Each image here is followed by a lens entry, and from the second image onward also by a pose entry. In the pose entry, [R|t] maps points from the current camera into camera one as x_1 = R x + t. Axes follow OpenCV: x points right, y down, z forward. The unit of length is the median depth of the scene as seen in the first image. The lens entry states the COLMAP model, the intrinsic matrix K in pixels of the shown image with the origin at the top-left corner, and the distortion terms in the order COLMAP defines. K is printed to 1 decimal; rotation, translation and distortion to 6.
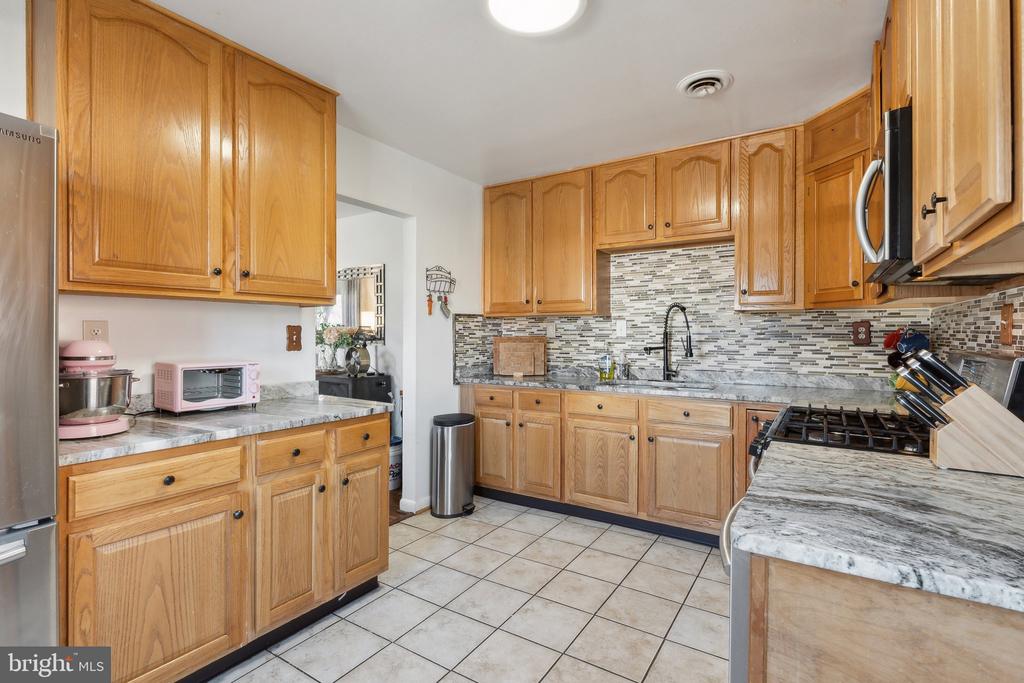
lens RADIAL K [[490.1, 0, 512.5], [0, 490.1, 334.2], [0, 0, 1]] dist [-0.010417, 0.000974]
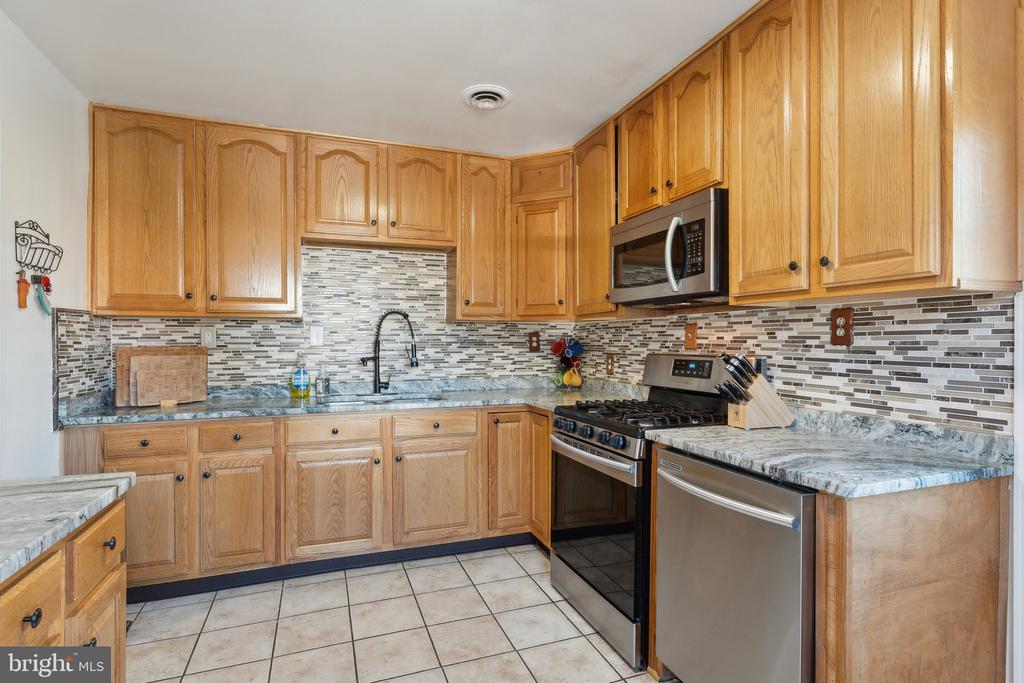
lens RADIAL K [[525.0, 0, 513.9], [0, 525.0, 340.7], [0, 0, 1]] dist [-0.000912, 0.000512]
pose [[0.592762, 0.001626, 0.805376, -0.333669], [0.000533, 0.999997, -0.002412, -0.001462], [-0.805377, 0.001859, 0.592759, 0.224514]]
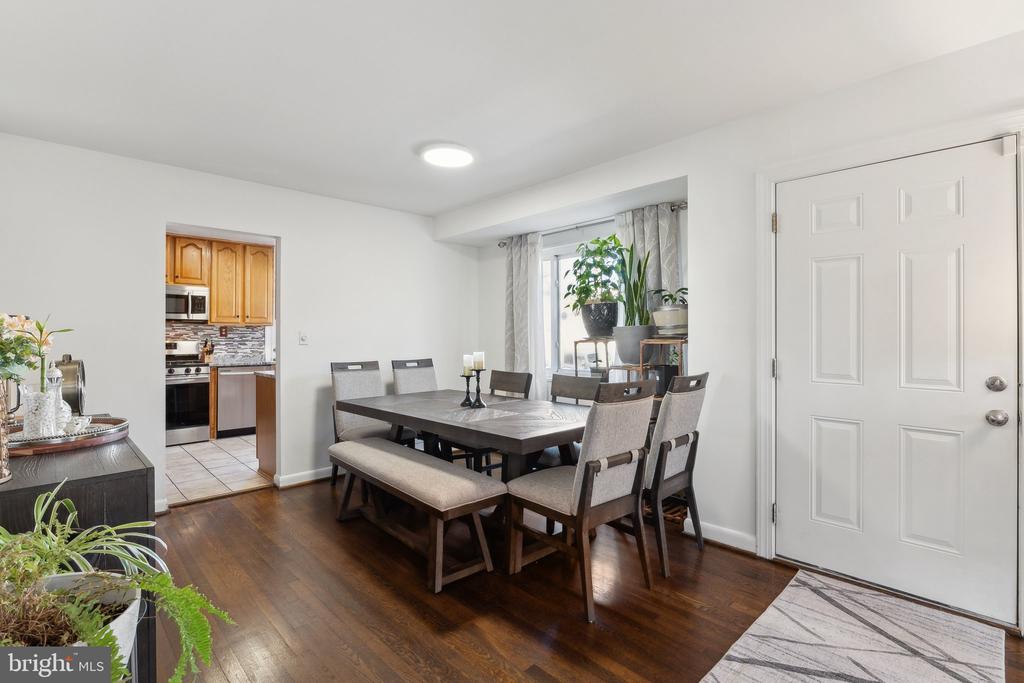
lens RADIAL K [[490.1, 0, 511.1], [0, 490.1, 342.7], [0, 0, 1]] dist [-0.010417, 0.000974]
pose [[-0.972690, 0.003186, 0.232088, -1.119343], [0.003612, 0.999992, 0.001410, 0.024250], [-0.232081, 0.002210, -0.972694, 1.705782]]
